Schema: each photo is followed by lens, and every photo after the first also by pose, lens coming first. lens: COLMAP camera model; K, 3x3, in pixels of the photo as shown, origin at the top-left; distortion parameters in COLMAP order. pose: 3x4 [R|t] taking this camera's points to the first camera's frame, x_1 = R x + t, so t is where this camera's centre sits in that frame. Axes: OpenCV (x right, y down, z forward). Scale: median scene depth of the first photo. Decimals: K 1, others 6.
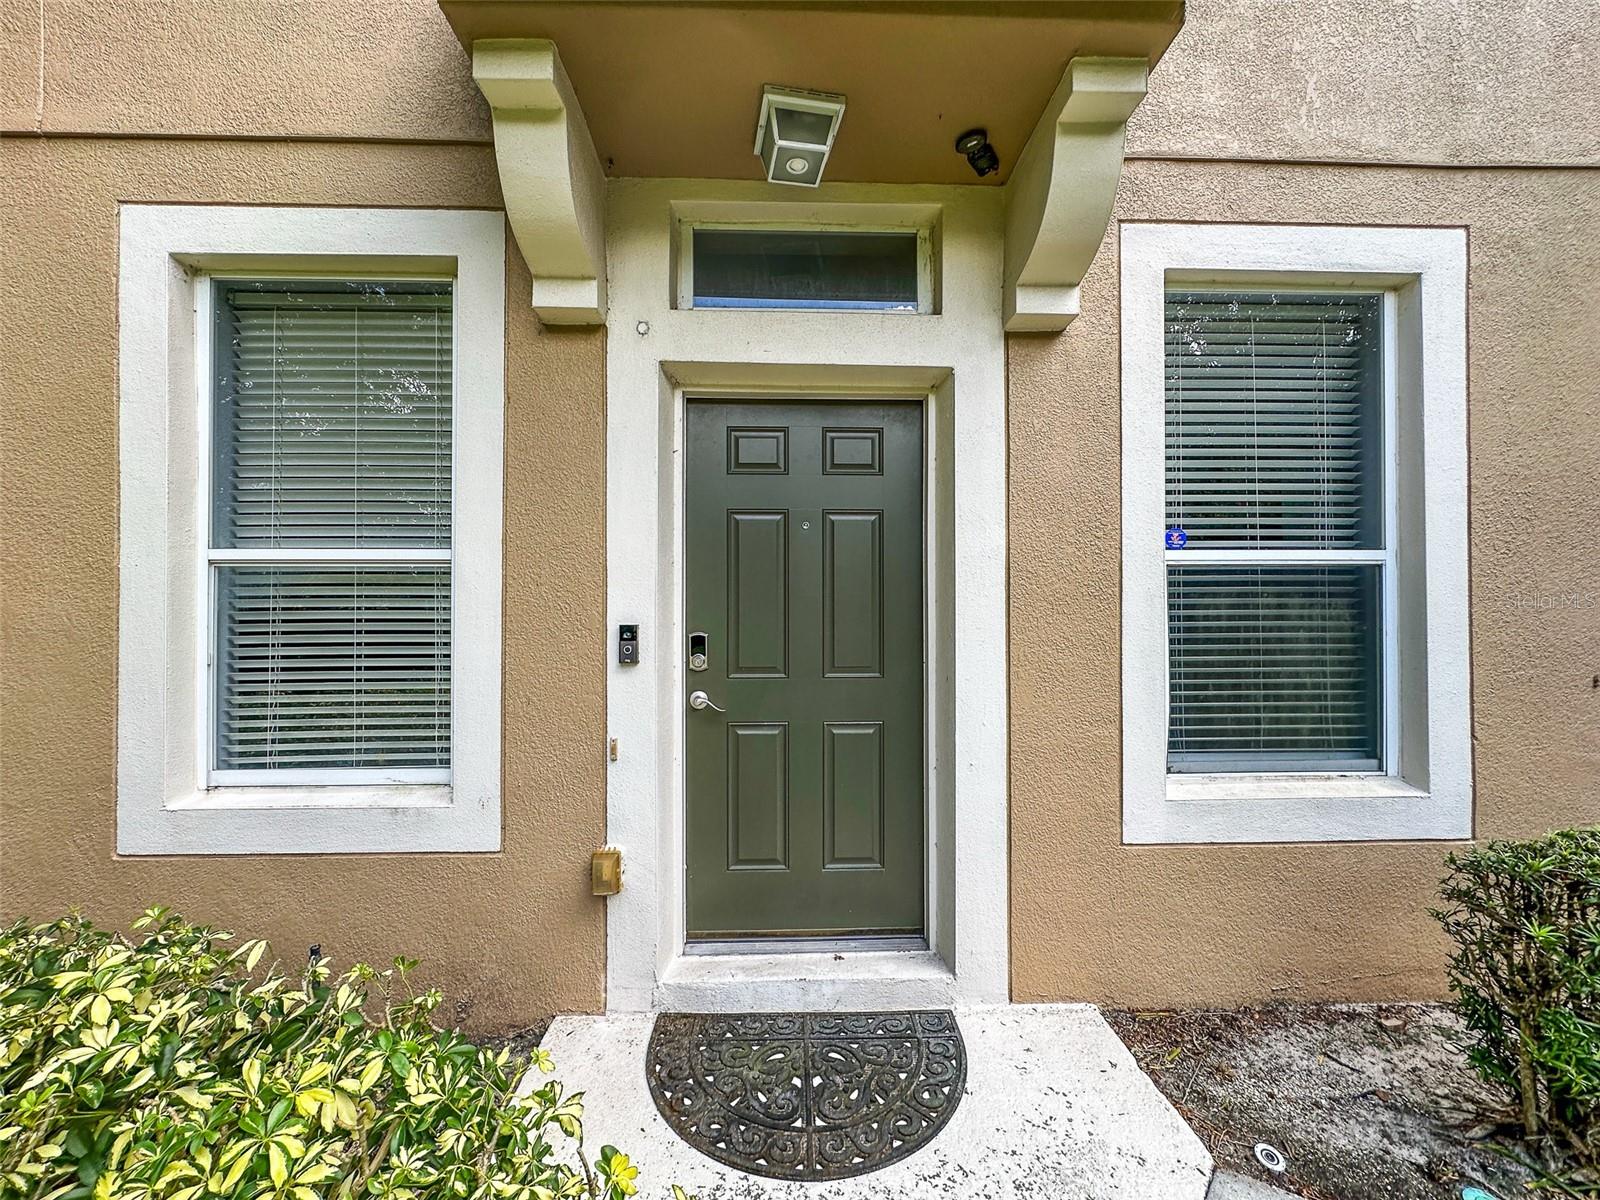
lens RADIAL K [[654.9, 0, 800.0], [0, 654.9, 600.0], [0, 0, 1]] dist [-0.001234, -0.000027]
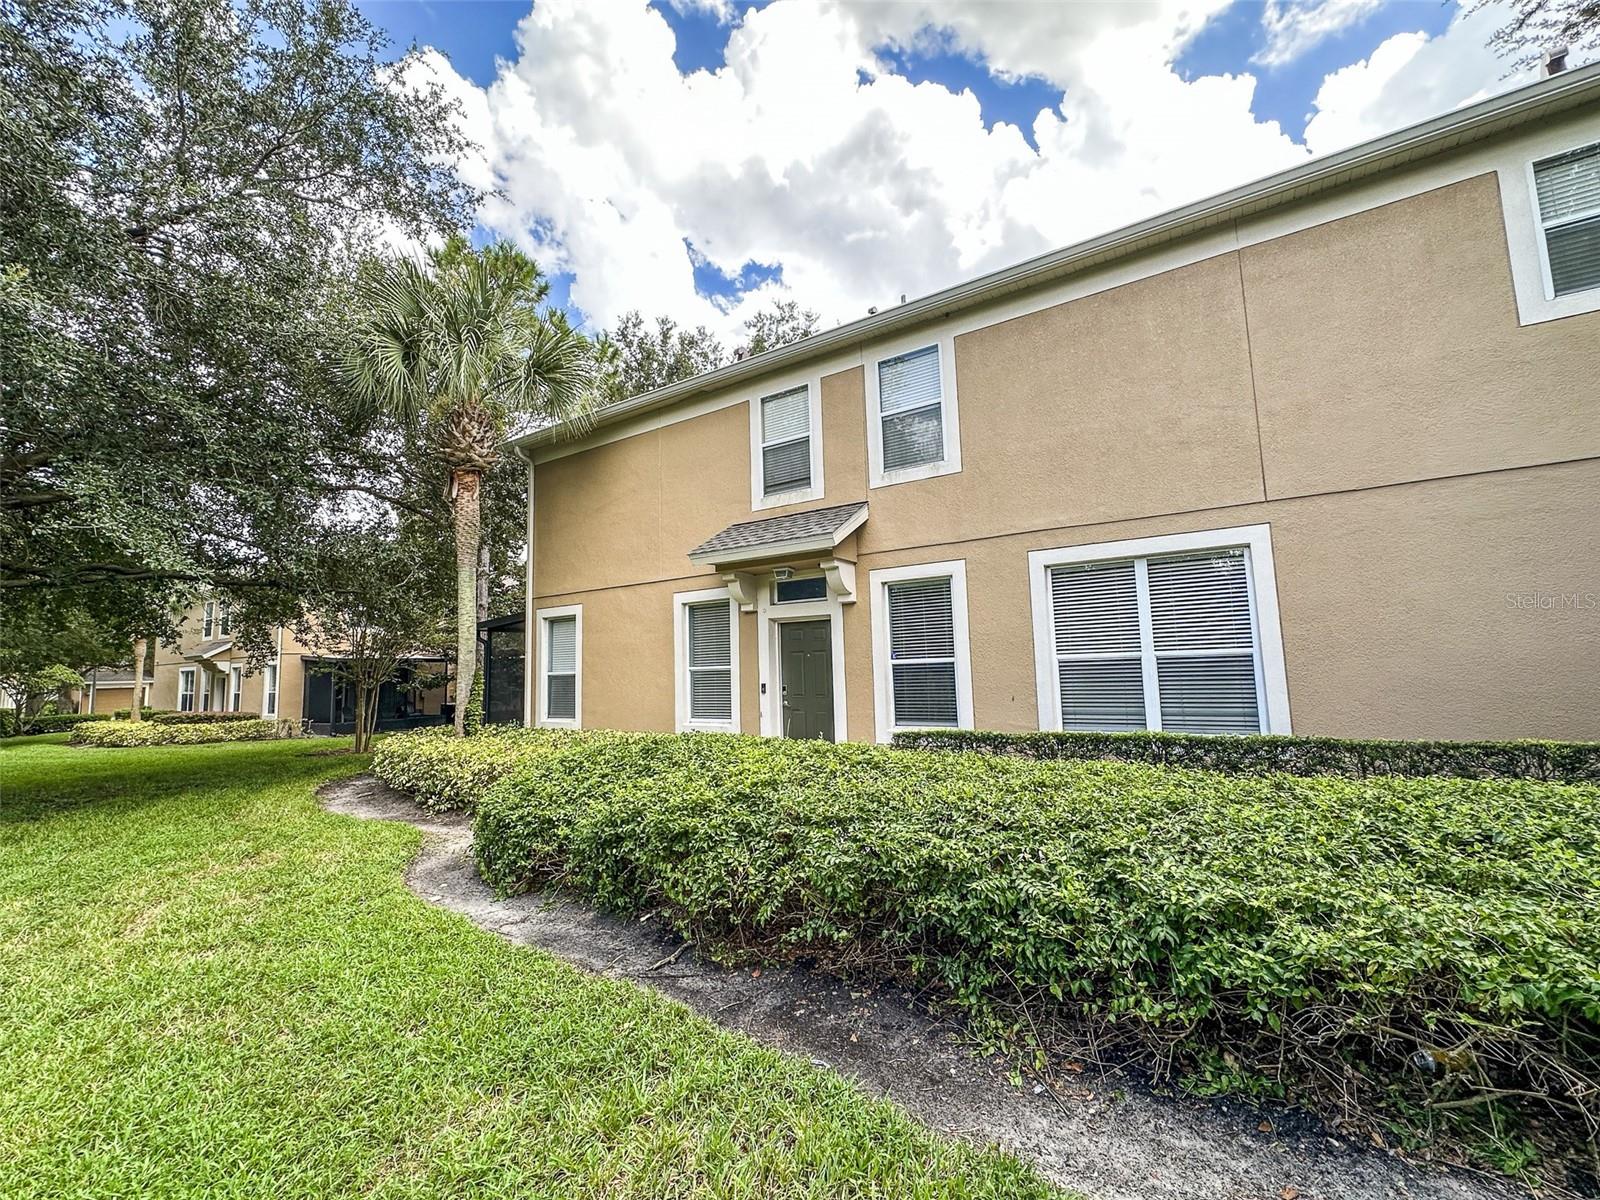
lens RADIAL K [[654.9, 0, 800.0], [0, 654.9, 600.0], [0, 0, 1]] dist [-0.001234, -0.000027]
pose [[0.826139, -0.081526, -0.557538, 2.211574], [0.032400, 0.994713, -0.097444, -0.073684], [0.562535, 0.062438, 0.824413, -2.244509]]
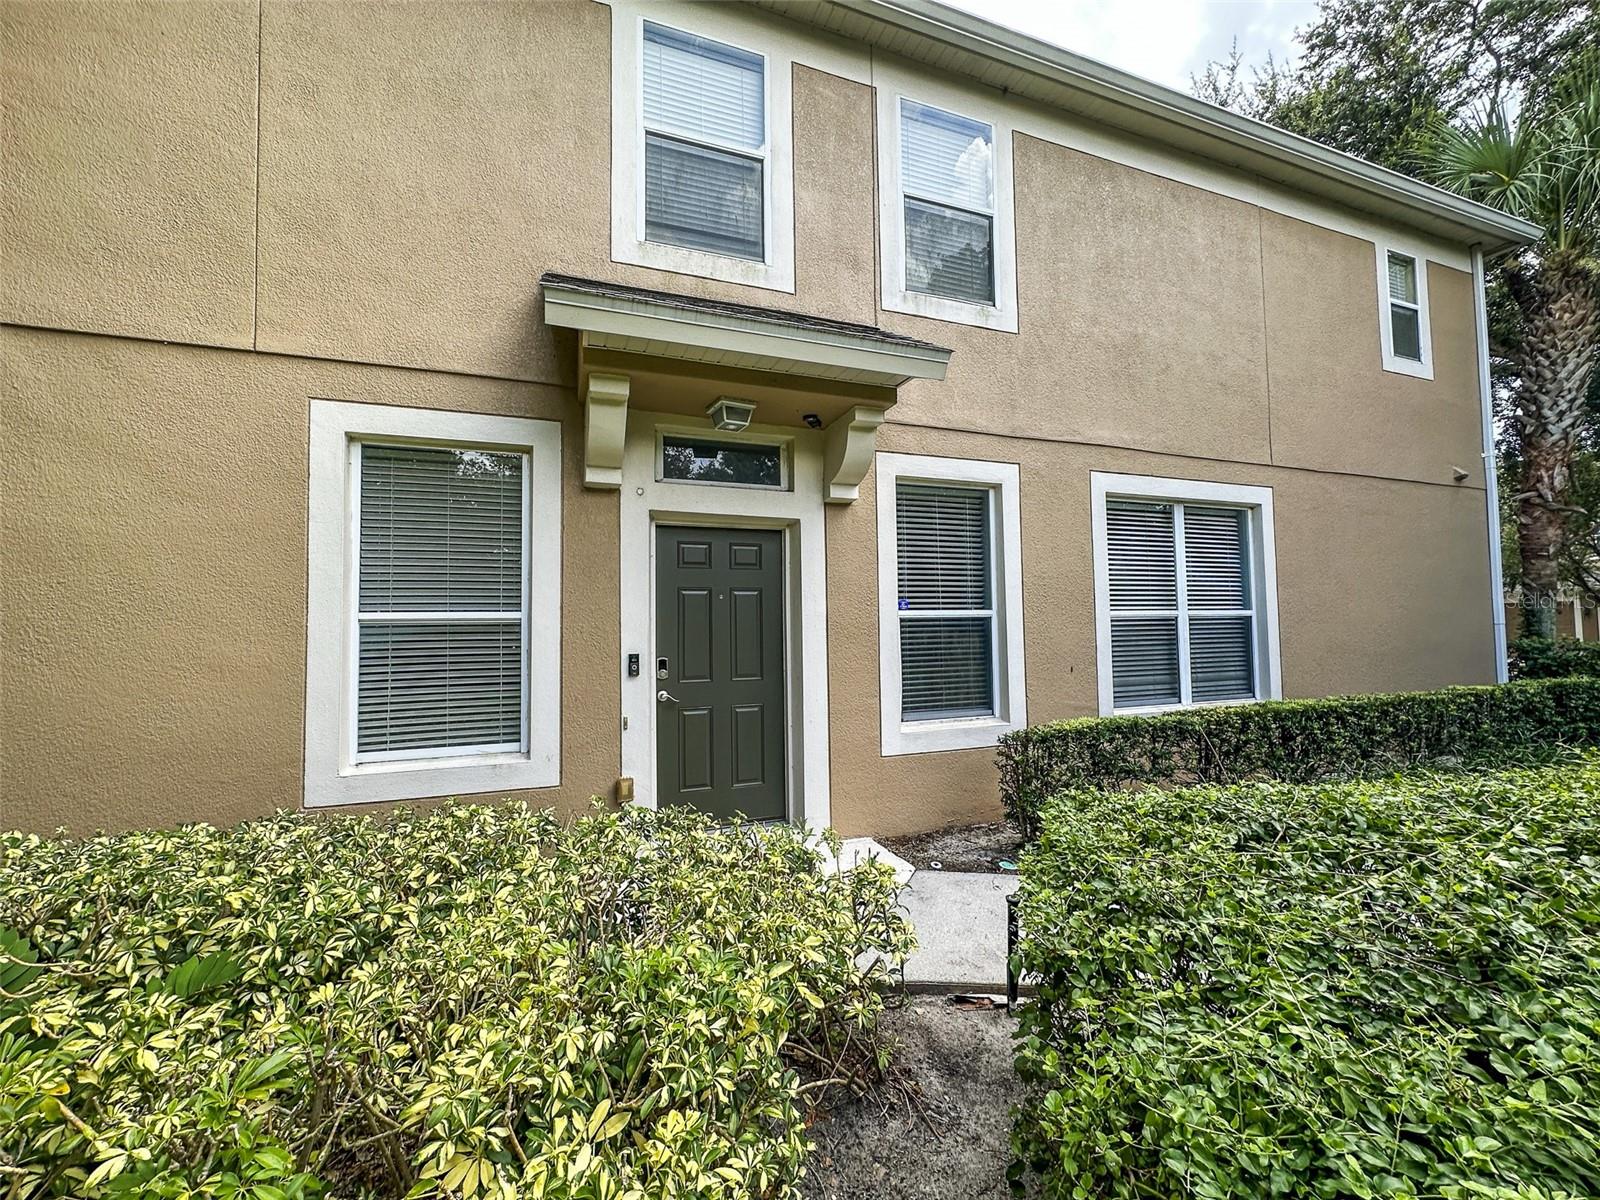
lens RADIAL K [[640.3, 0, 800.0], [0, 640.3, 600.0], [0, 0, 1]] dist [-0.001238, 0.000065]
pose [[0.947351, 0.003154, 0.320181, -0.384620], [0.010924, 0.999051, -0.042163, -0.030773], [-0.320010, 0.043441, 0.946418, -0.821029]]
